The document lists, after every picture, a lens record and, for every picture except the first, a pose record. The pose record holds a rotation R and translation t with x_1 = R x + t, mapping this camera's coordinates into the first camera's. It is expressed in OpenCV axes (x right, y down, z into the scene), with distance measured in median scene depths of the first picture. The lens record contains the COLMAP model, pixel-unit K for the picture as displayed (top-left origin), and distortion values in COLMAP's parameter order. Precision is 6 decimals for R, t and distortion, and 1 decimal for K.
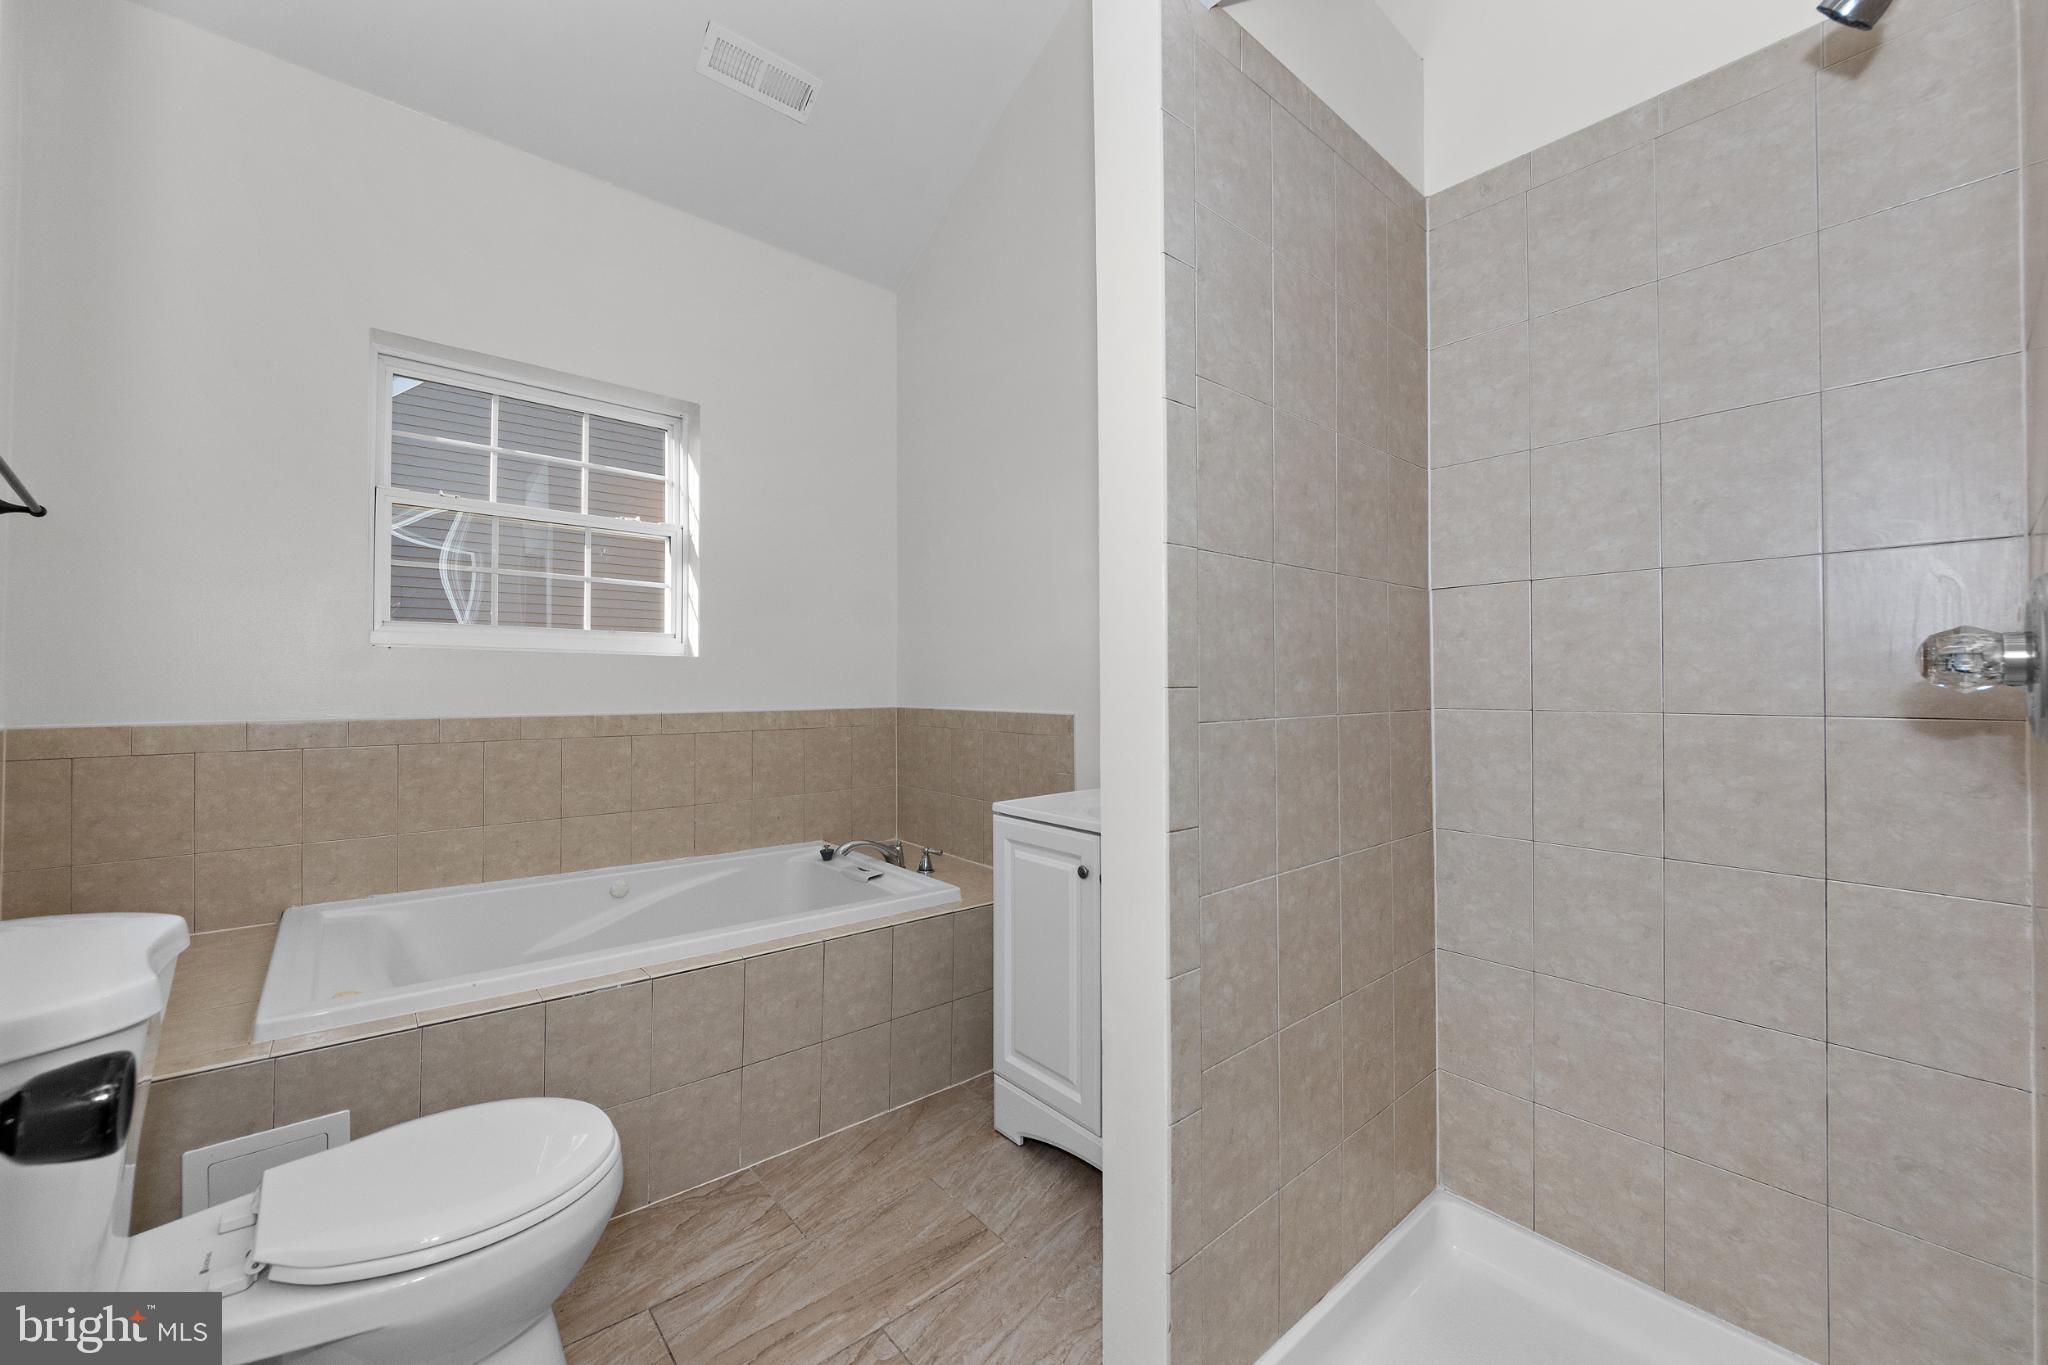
lens RADIAL K [[769.5, 0, 1030.1], [0, 769.5, 675.6], [0, 0, 1]] dist [-0.014602, -0.000124]
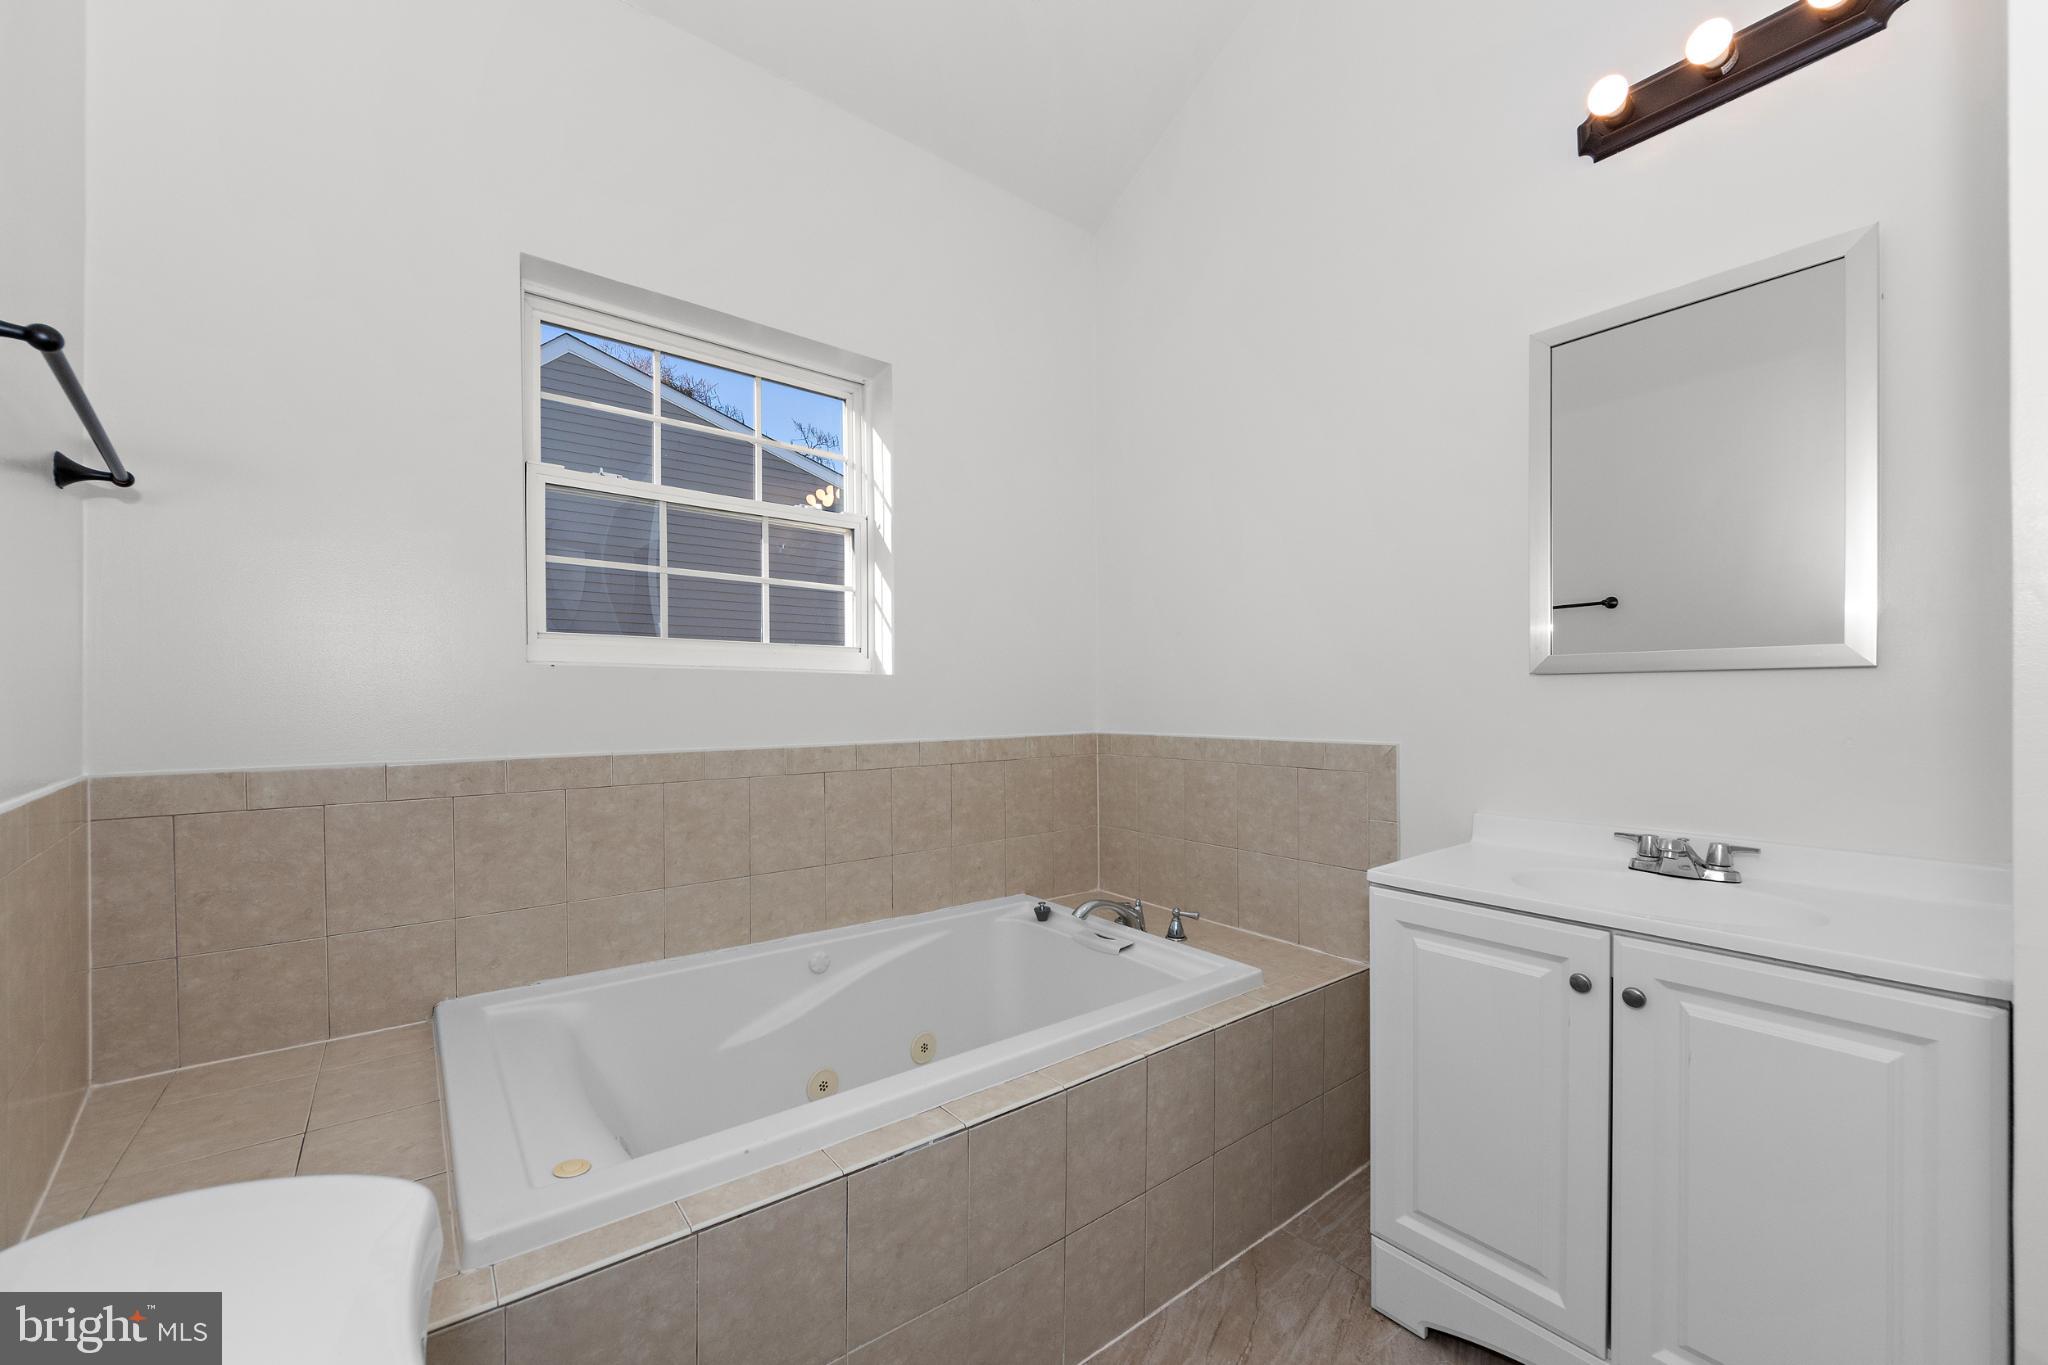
lens RADIAL K [[772.6, 0, 1025.7], [0, 772.6, 705.2], [0, 0, 1]] dist [0.000273, -0.006753]
pose [[0.998741, -0.004698, -0.049953, -0.333123], [0.005642, 0.999808, 0.018785, -0.008791], [0.049855, -0.019043, 0.998575, 0.242153]]
